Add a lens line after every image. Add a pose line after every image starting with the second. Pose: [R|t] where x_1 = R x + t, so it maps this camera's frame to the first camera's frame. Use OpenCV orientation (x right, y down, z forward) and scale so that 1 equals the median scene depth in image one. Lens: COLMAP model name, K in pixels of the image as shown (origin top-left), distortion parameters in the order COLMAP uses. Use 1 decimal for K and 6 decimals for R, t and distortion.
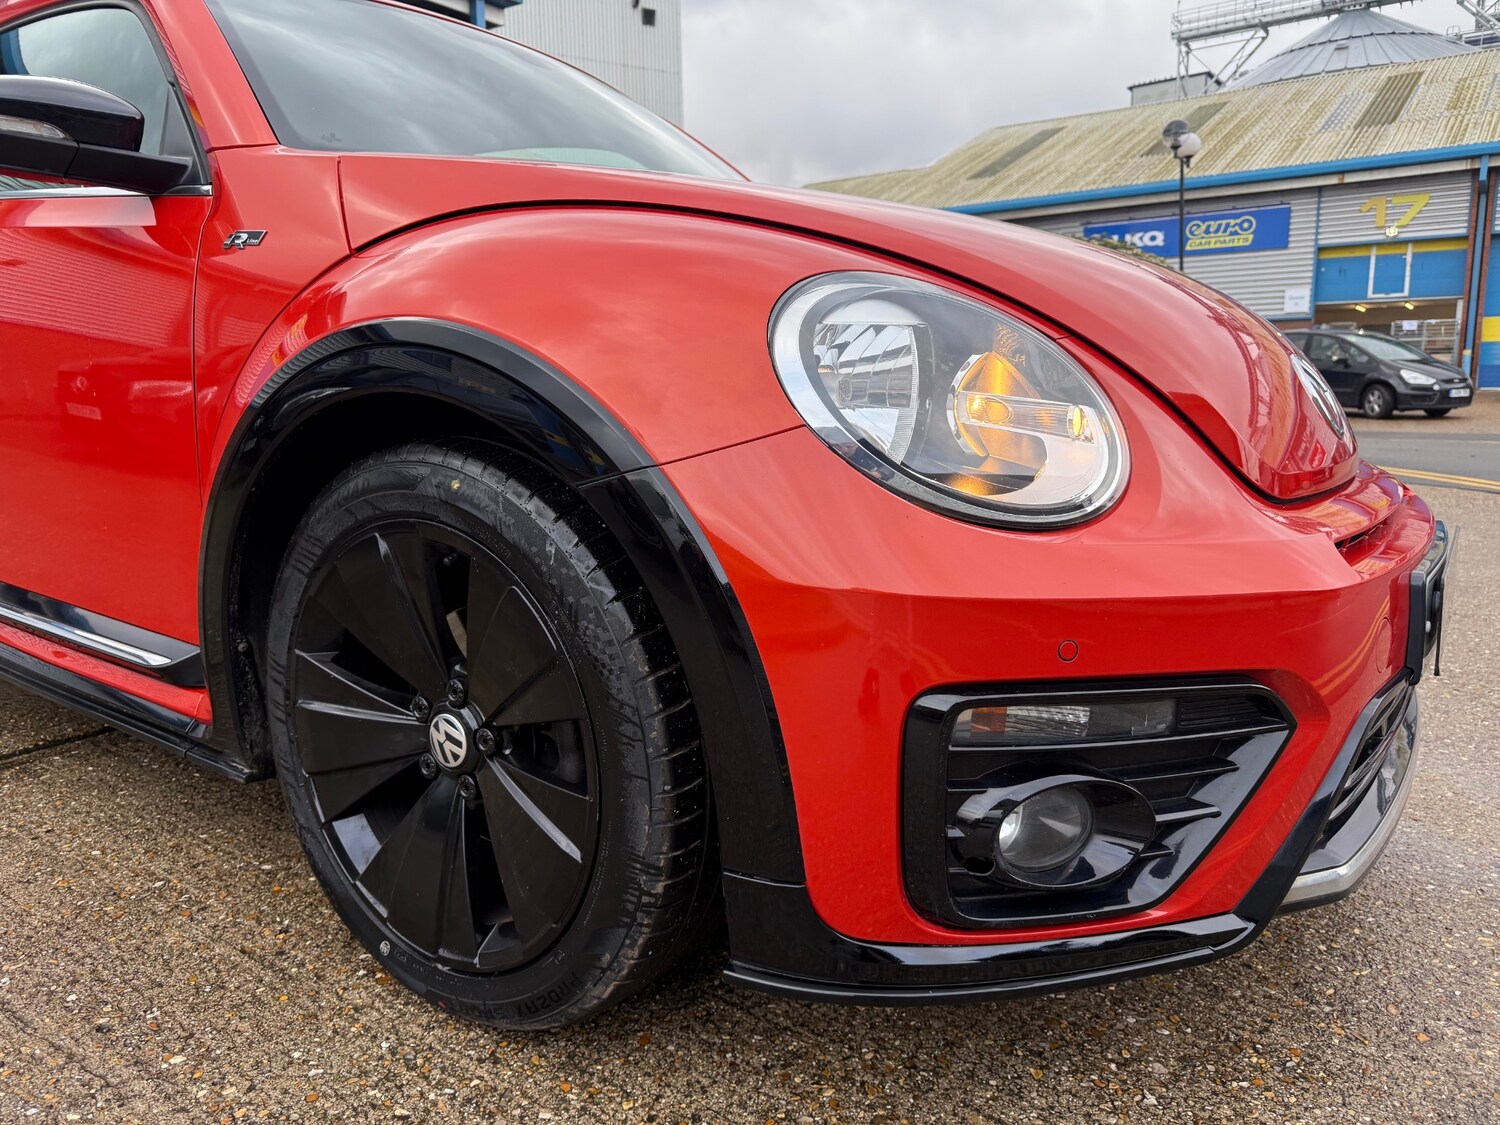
lens RADIAL K [[1072.0, 0, 767.6], [0, 1072.0, 549.5], [0, 0, 1]] dist [0.030626, -0.029917]
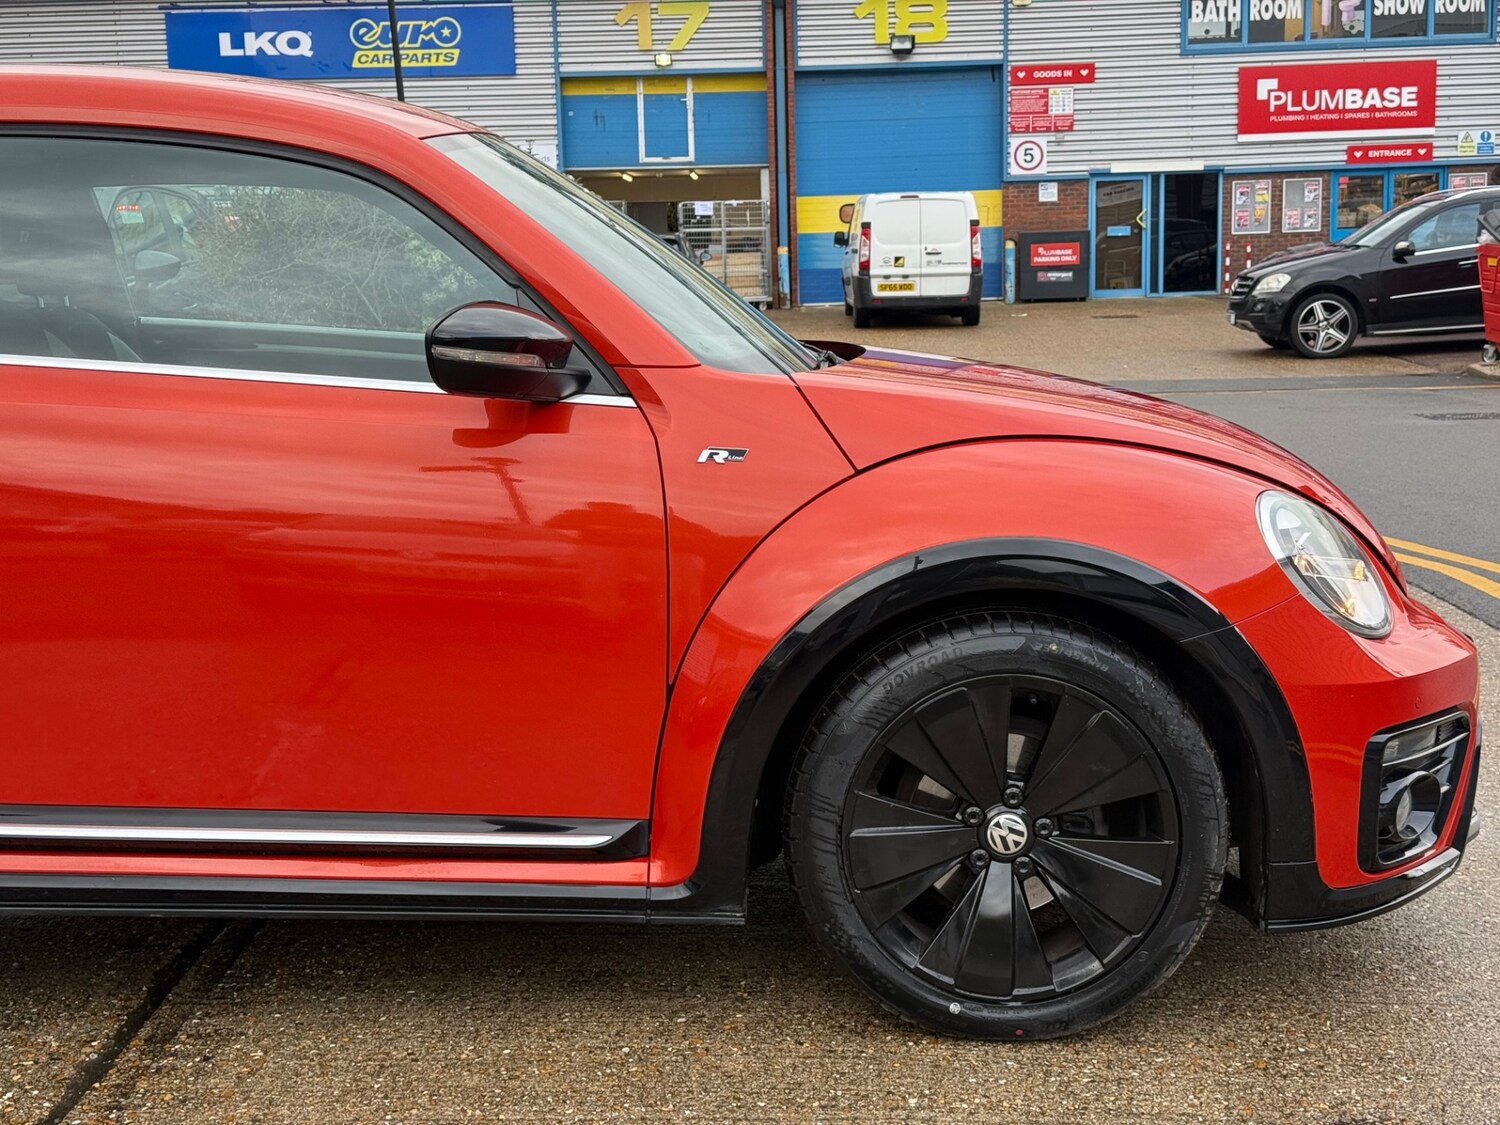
lens RADIAL K [[2120.7, 0, 761.6], [0, 2120.7, 548.1], [0, 0, 1]] dist [0.113334, 0.000000]
pose [[0.823900, -0.084571, 0.560390, -0.095372], [0.098038, 0.995164, 0.006047, -0.010757], [-0.558192, 0.049957, 0.828207, -0.050417]]
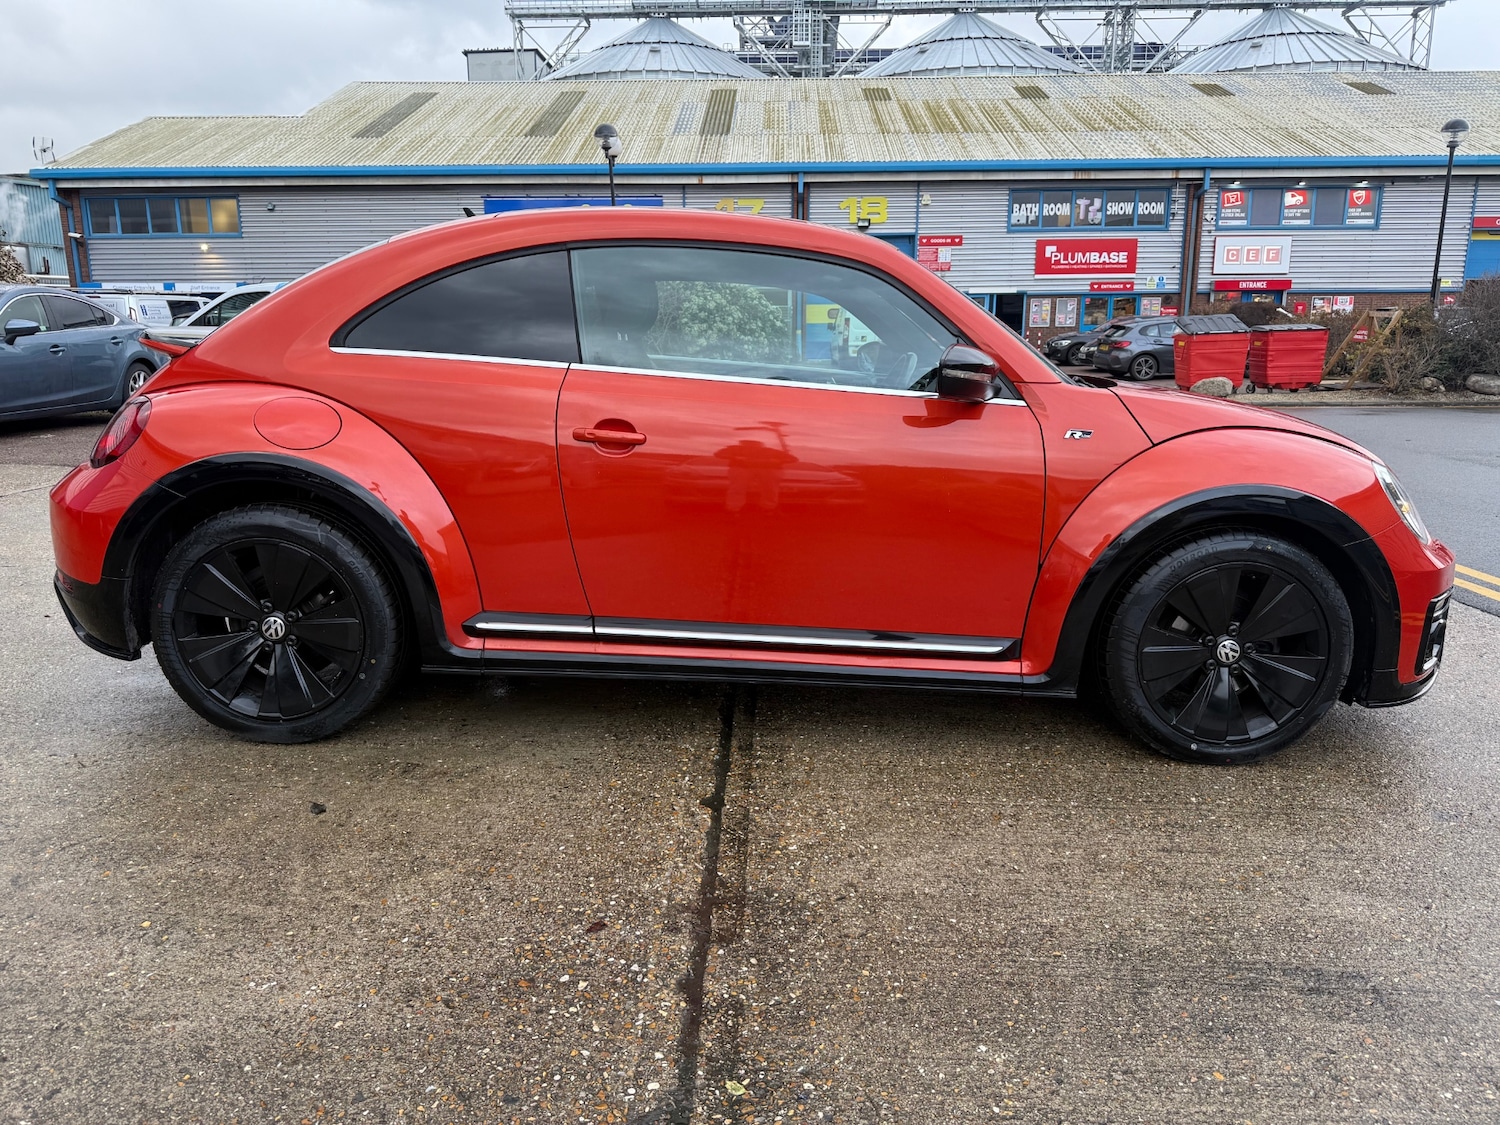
lens RADIAL K [[1072.0, 0, 739.3], [0, 1072.0, 550.0], [0, 0, 1]] dist [0.030626, -0.029917]
pose [[0.832283, -0.100217, 0.545217, -0.118027], [0.075494, 0.994851, 0.067622, -0.013950], [-0.549187, -0.015120, 0.835563, -0.019672]]
